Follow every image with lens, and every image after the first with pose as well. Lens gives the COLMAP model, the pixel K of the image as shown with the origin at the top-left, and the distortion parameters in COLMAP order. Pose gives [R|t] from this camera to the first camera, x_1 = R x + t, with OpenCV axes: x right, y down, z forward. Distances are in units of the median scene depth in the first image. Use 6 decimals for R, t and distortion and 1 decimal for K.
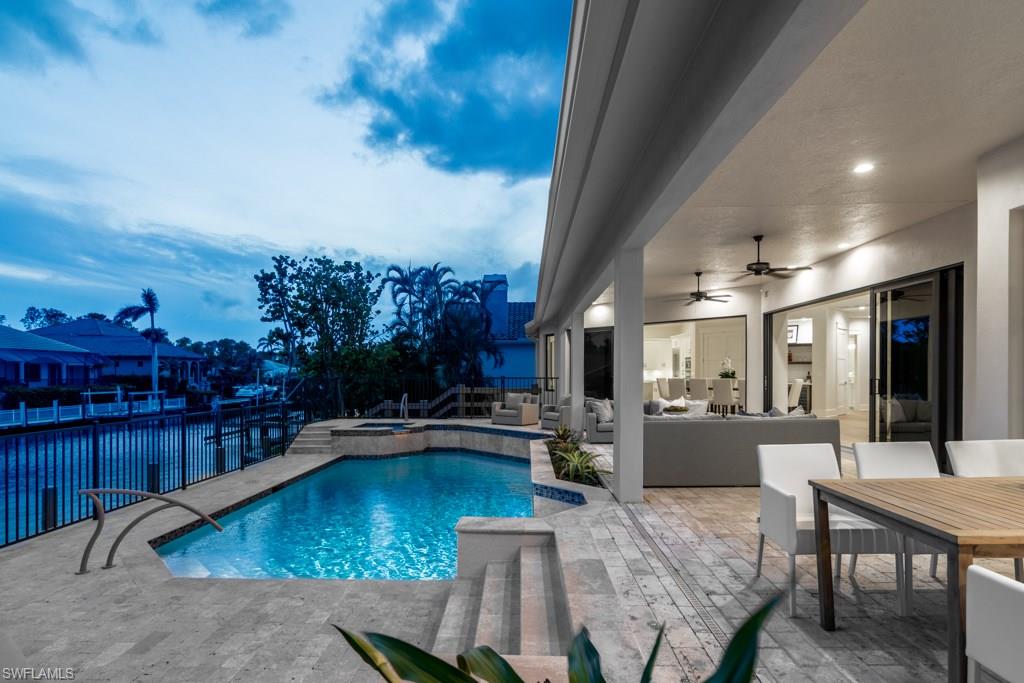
lens RADIAL K [[517.5, 0, 514.4], [0, 517.5, 376.8], [0, 0, 1]] dist [0.001002, 0.000559]
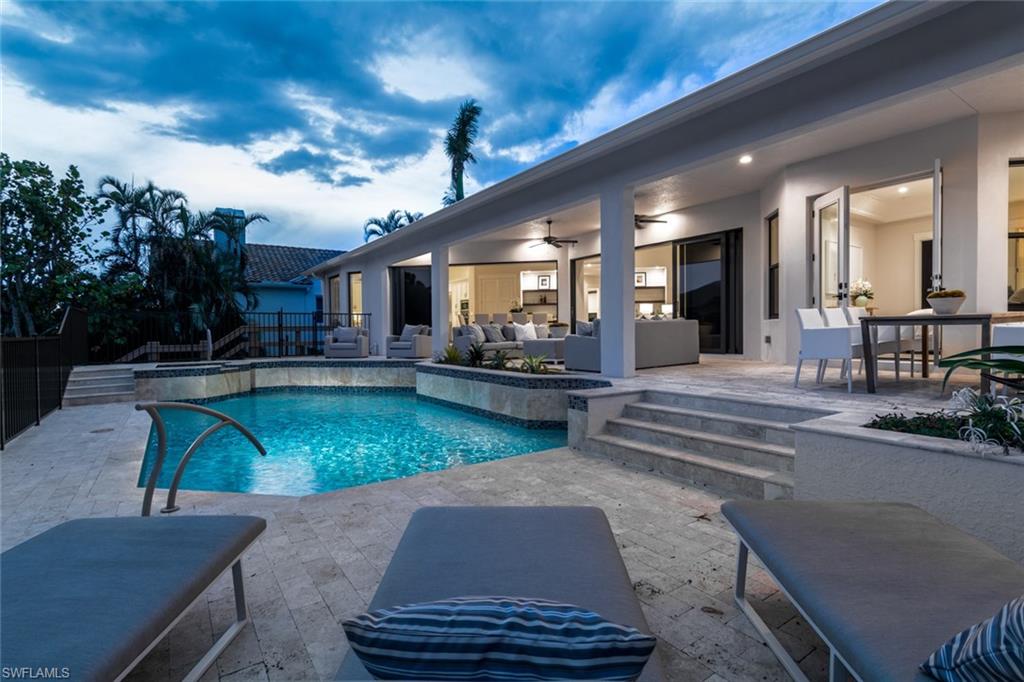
lens RADIAL K [[484.4, 0, 512.0], [0, 484.4, 341.0], [0, 0, 1]] dist [-0.000702, 0.000031]
pose [[0.809812, -0.023310, 0.586226, -0.287125], [0.014474, 0.999700, 0.019757, 0.045462], [-0.586510, -0.007515, 0.809907, 0.063973]]
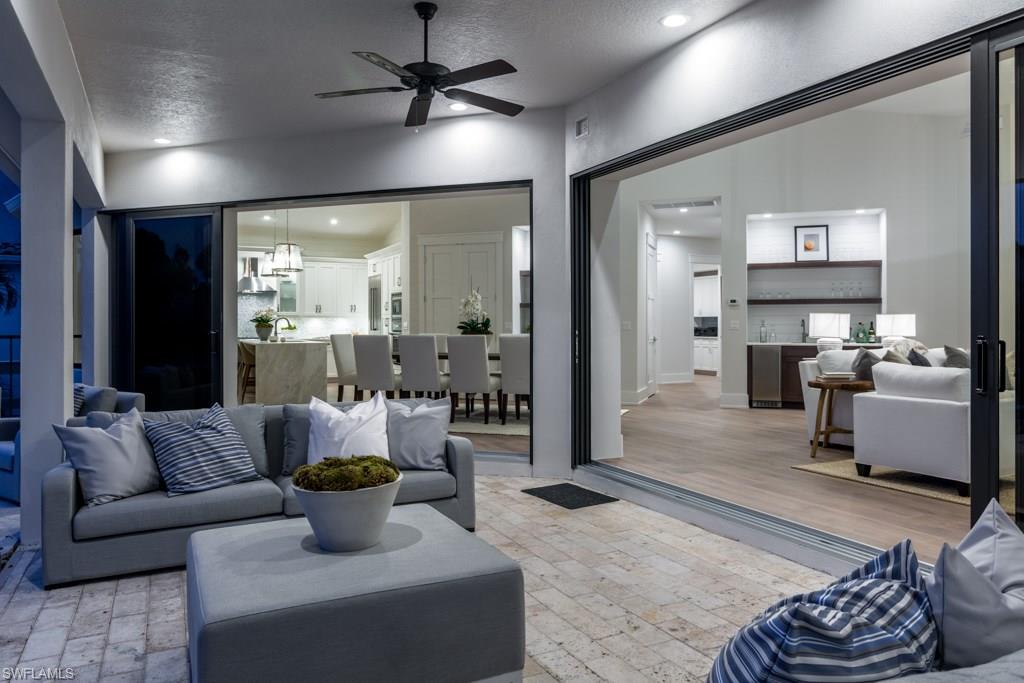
lens RADIAL K [[711.6, 0, 488.9], [0, 711.6, 339.9], [0, 0, 1]] dist [-0.057545, 0.002065]
pose [[0.899888, -0.011388, 0.435973, 0.138625], [0.005485, 0.999876, 0.014794, -0.001256], [-0.436087, -0.010922, 0.899838, 0.409313]]
